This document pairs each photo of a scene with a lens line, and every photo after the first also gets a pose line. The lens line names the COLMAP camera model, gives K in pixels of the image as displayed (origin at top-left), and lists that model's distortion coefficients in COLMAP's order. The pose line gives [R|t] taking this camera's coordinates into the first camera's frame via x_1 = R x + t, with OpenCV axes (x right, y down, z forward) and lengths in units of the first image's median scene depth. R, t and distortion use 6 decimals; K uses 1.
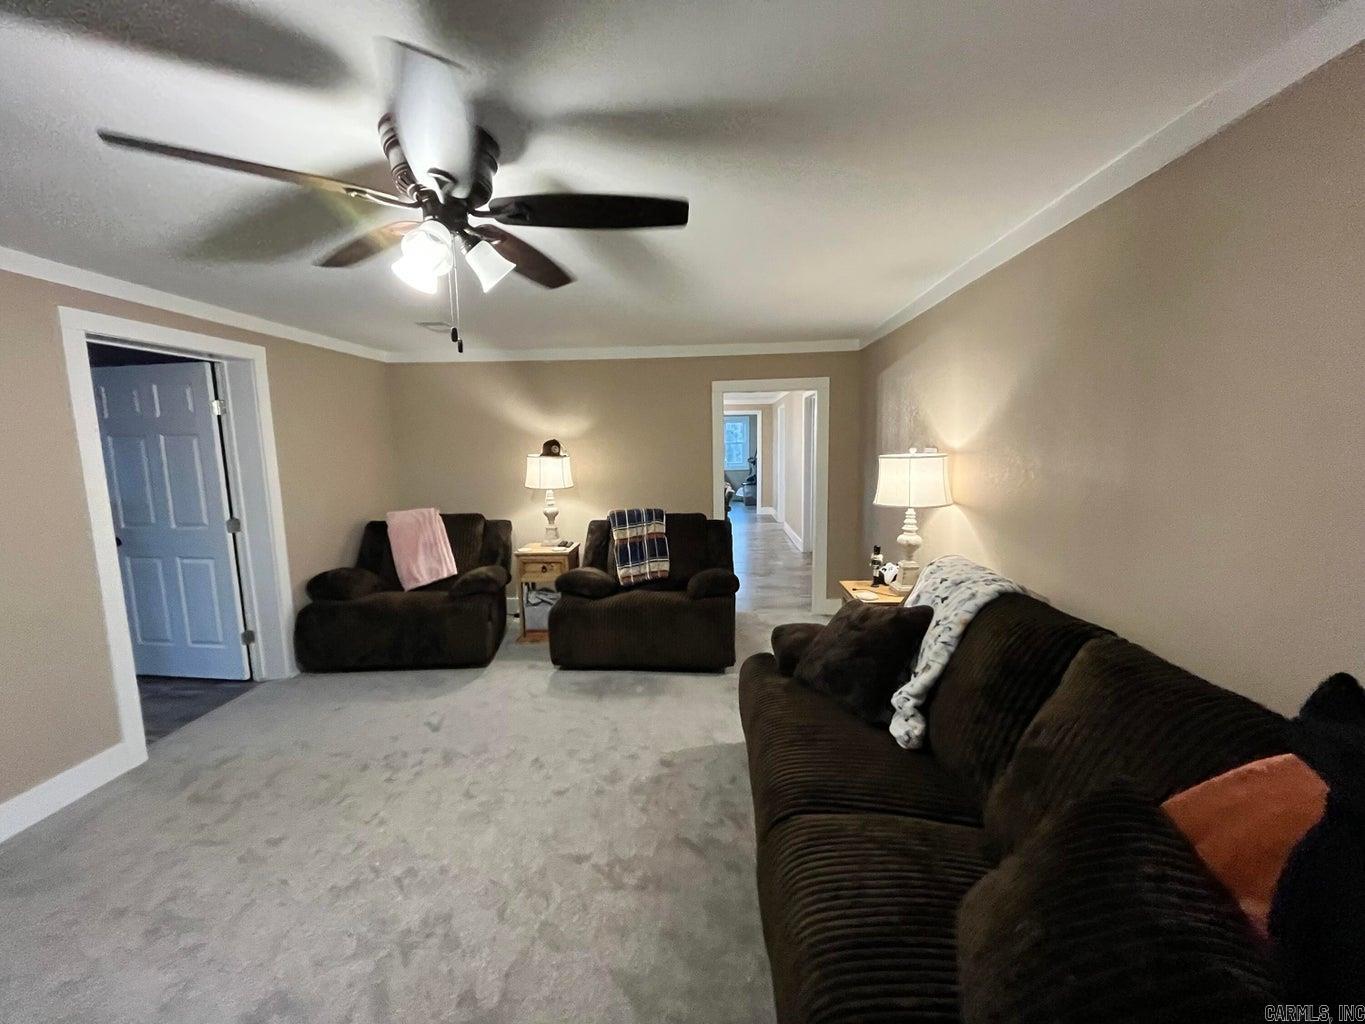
lens RADIAL K [[552.2, 0, 681.3], [0, 552.2, 509.3], [0, 0, 1]] dist [-0.004361, 0.000044]
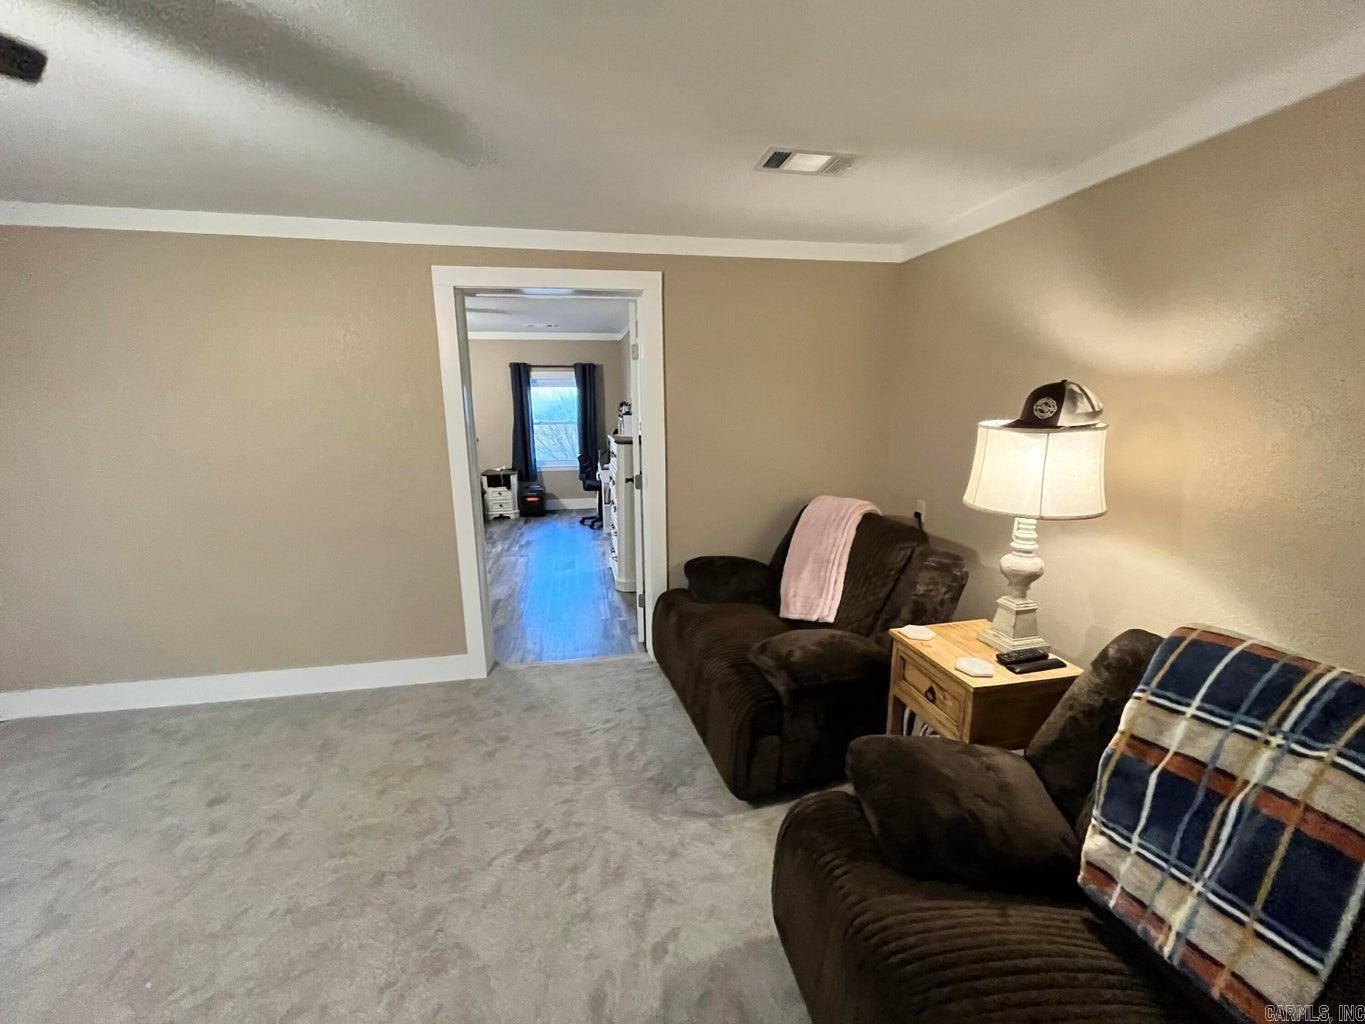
lens RADIAL K [[552.2, 0, 681.3], [0, 552.2, 509.3], [0, 0, 1]] dist [-0.004361, 0.000044]
pose [[0.229402, 0.201208, -0.952308, 0.080425], [-0.114504, 0.977185, 0.178881, -0.083353], [0.966573, 0.068008, 0.247207, 0.704552]]
